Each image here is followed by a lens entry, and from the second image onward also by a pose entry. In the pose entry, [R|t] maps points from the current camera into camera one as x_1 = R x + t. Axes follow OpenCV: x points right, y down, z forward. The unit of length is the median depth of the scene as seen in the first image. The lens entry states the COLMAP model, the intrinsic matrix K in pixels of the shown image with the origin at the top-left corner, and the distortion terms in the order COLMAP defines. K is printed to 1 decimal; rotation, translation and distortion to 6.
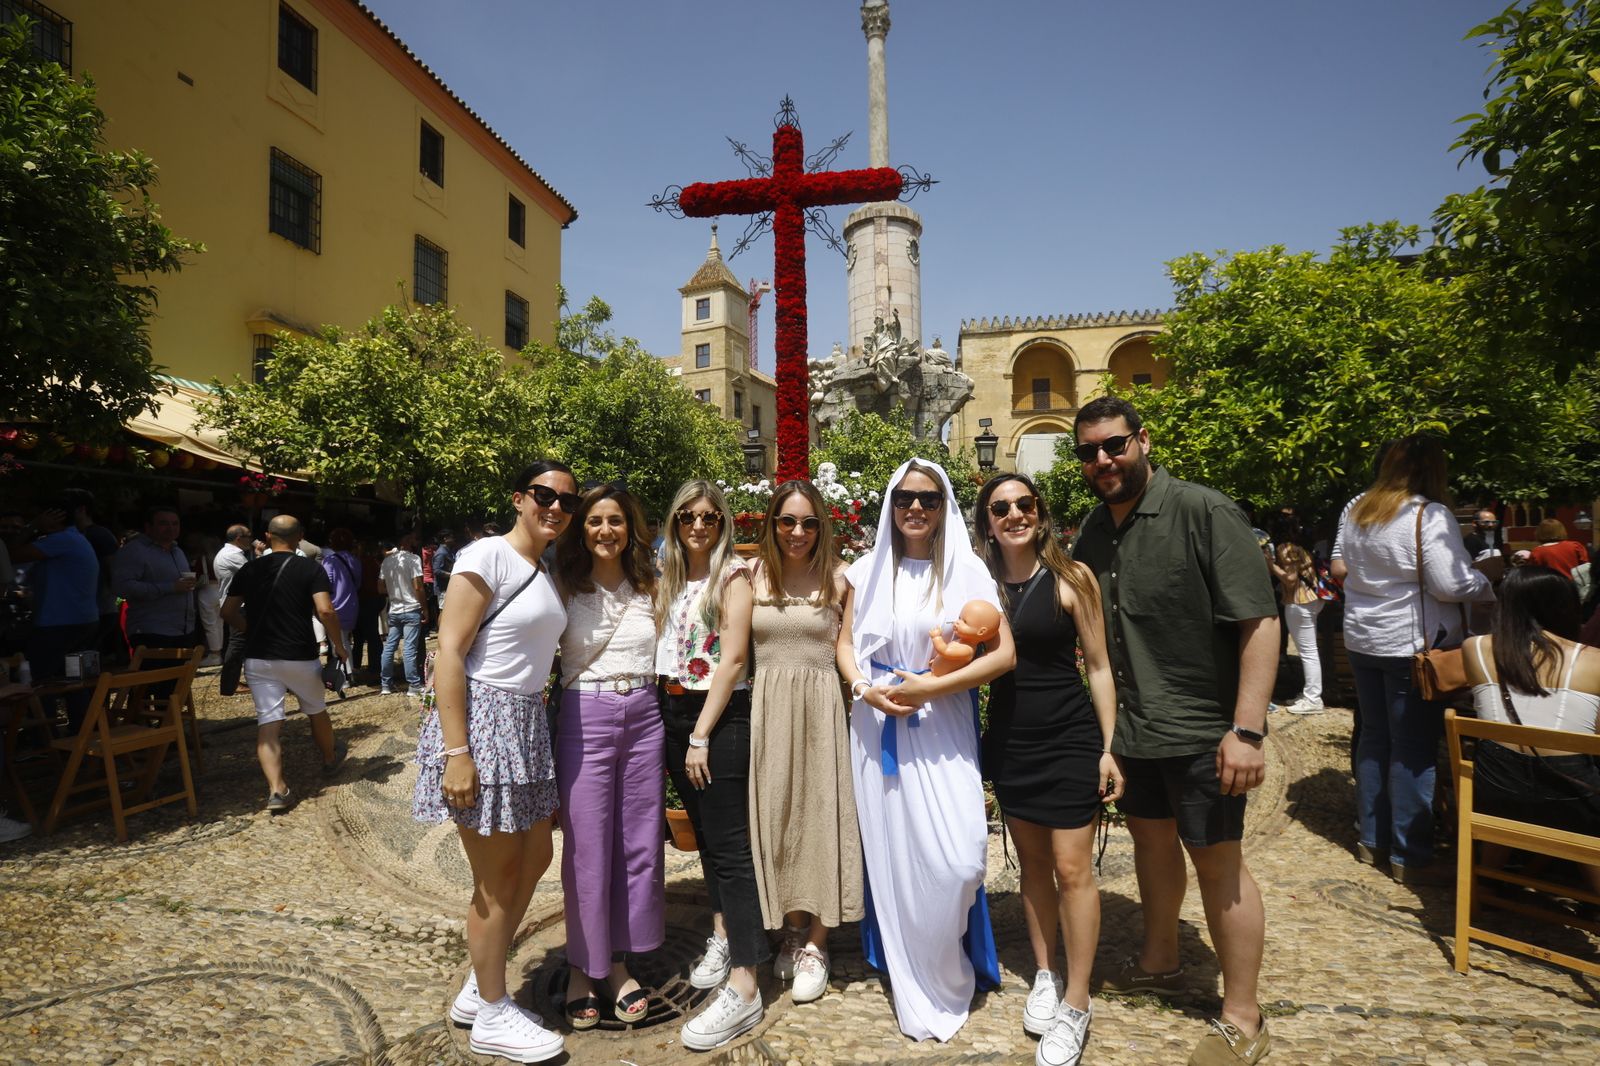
lens RADIAL K [[722.4, 0, 796.5], [0, 722.4, 536.1], [0, 0, 1]] dist [-0.085309, 0.035737]
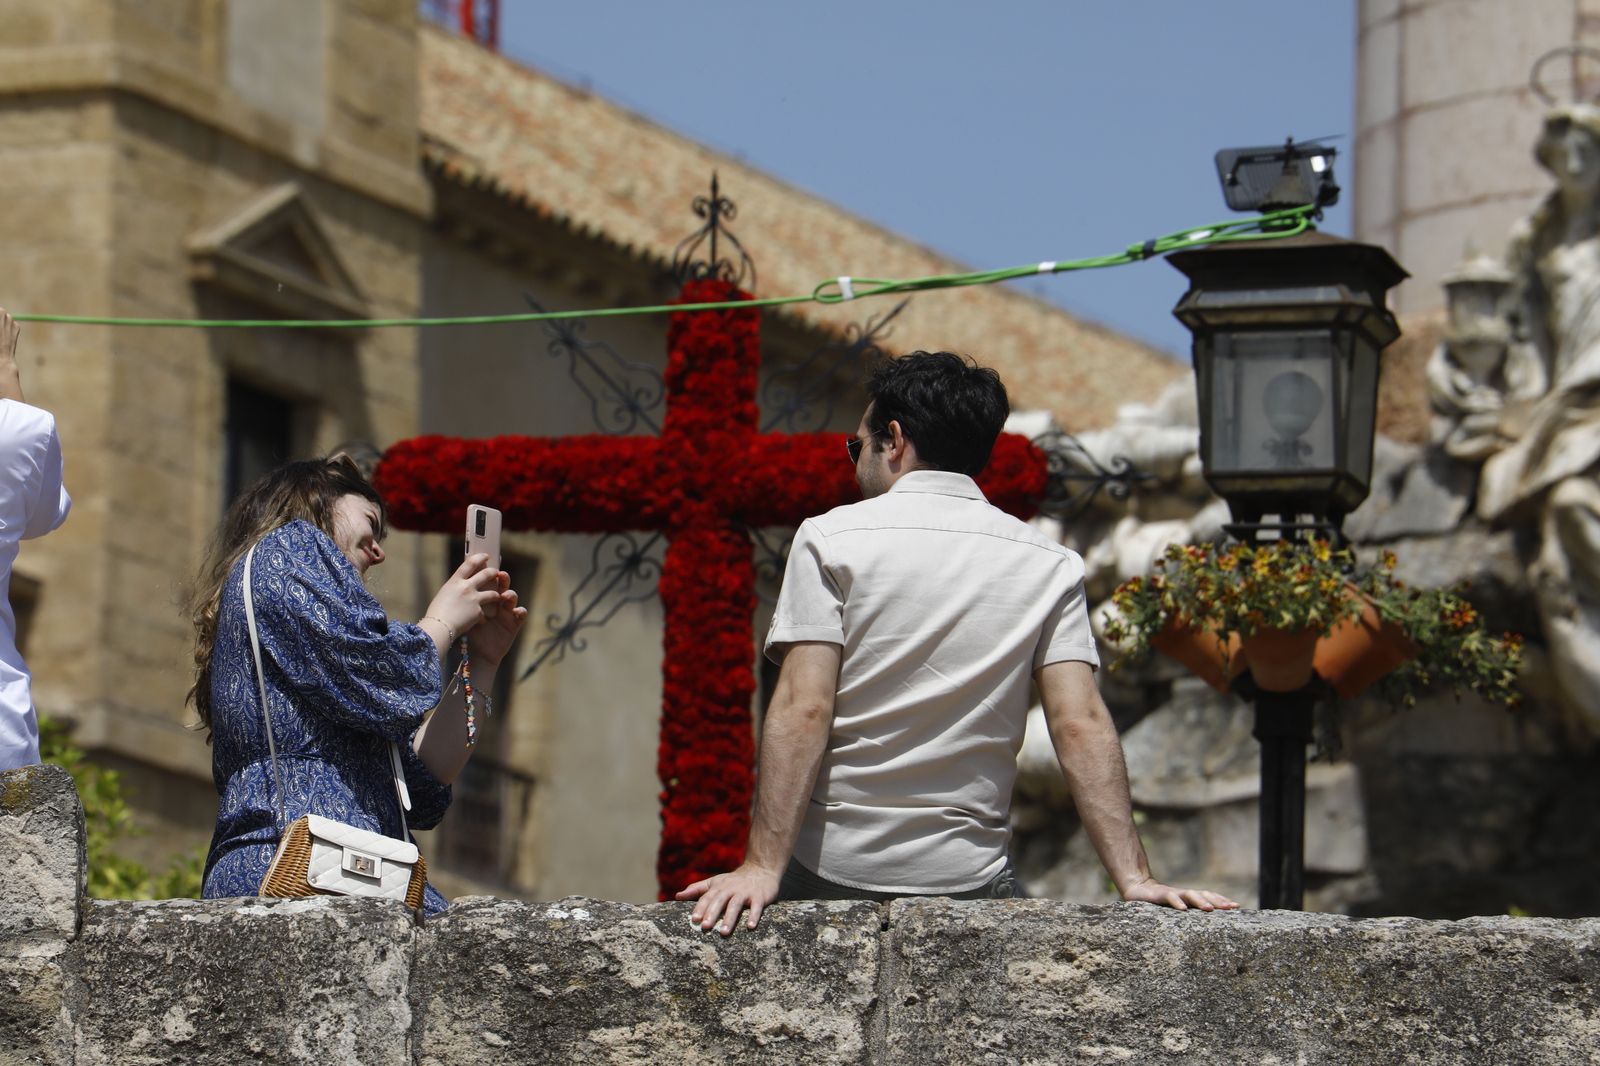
lens RADIAL K [[11955.2, 0, 800.0], [0, 11955.2, 533.0], [0, 0, 1]] dist [3.820796, -27.839062]
pose [[0.999322, 0.026738, -0.025293, 0.057957], [-0.030496, 0.986276, -0.162267, 0.148054], [0.020607, 0.162928, 0.986423, -1.508956]]
